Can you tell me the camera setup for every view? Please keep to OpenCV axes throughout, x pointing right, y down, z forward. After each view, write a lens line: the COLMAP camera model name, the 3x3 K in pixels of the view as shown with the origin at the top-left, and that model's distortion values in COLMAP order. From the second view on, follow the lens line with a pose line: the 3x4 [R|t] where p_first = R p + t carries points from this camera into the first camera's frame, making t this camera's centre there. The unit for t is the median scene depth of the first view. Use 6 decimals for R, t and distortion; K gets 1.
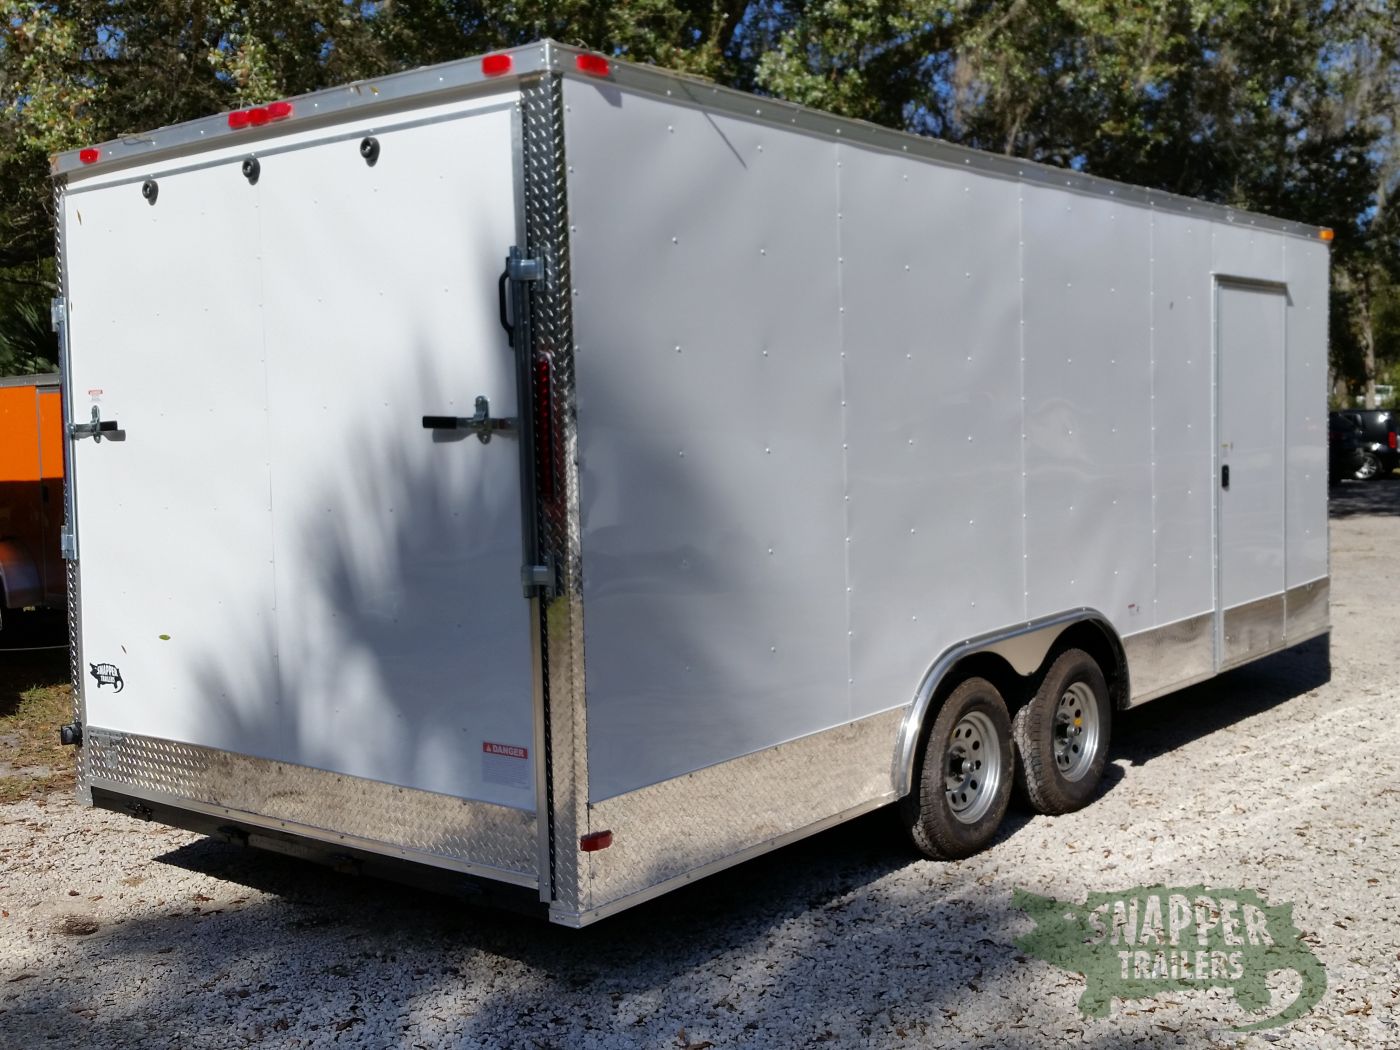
lens RADIAL K [[1529.6, 0, 825.7], [0, 1529.6, 535.0], [0, 0, 1]] dist [0.060447, 0.000000]
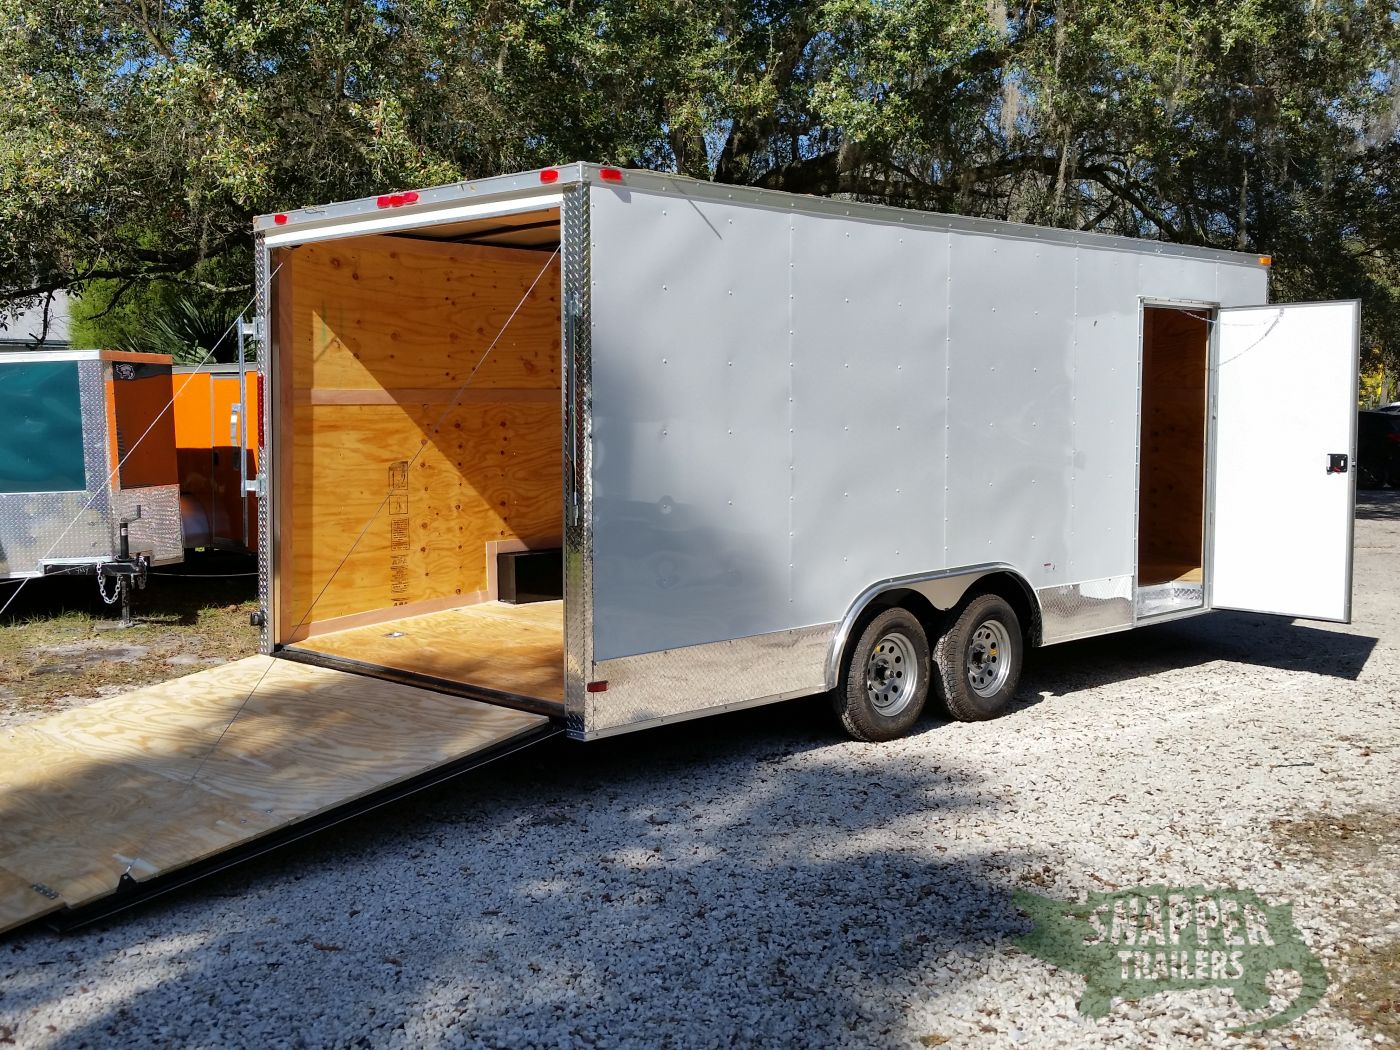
lens RADIAL K [[1529.6, 0, 700.2], [0, 1529.6, 529.4], [0, 0, 1]] dist [0.060447, 0.000000]
pose [[0.990003, 0.031003, -0.137596, 0.108854], [-0.030875, 0.999519, 0.003063, 0.026248], [0.137625, 0.001216, 0.990484, -0.341580]]
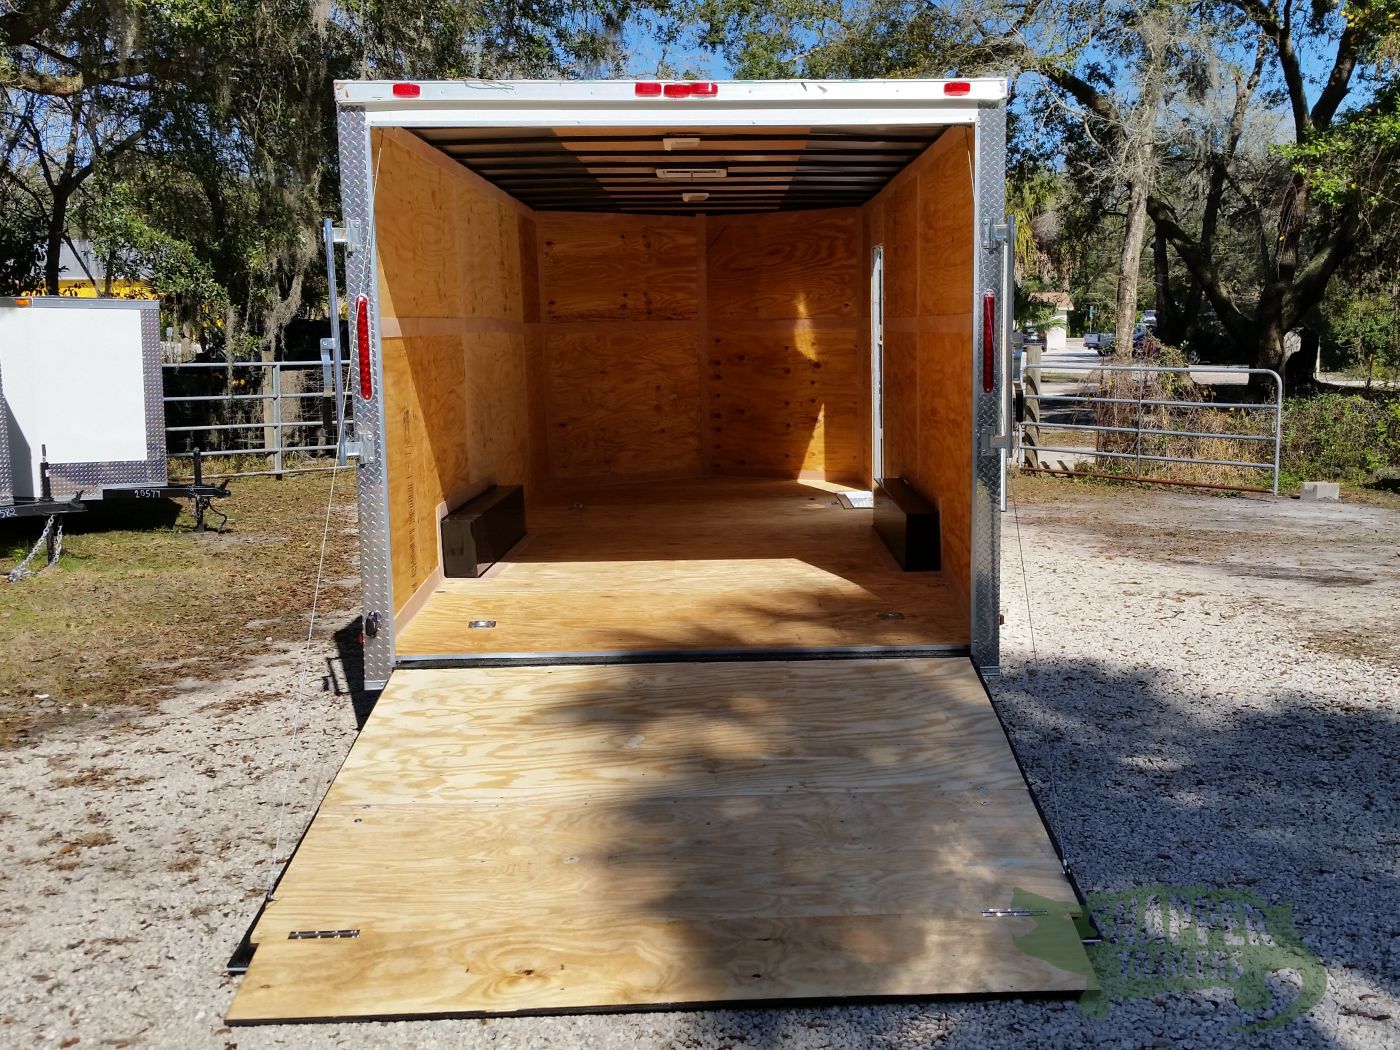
lens RADIAL K [[1556.7, 0, 726.7], [0, 1556.7, 580.3], [0, 0, 1]] dist [0.041438, 0.000000]
pose [[0.772539, -0.087678, 0.628885, -0.915857], [0.046934, 0.995596, 0.081149, 0.017895], [-0.633231, -0.033175, 0.773252, -0.012618]]
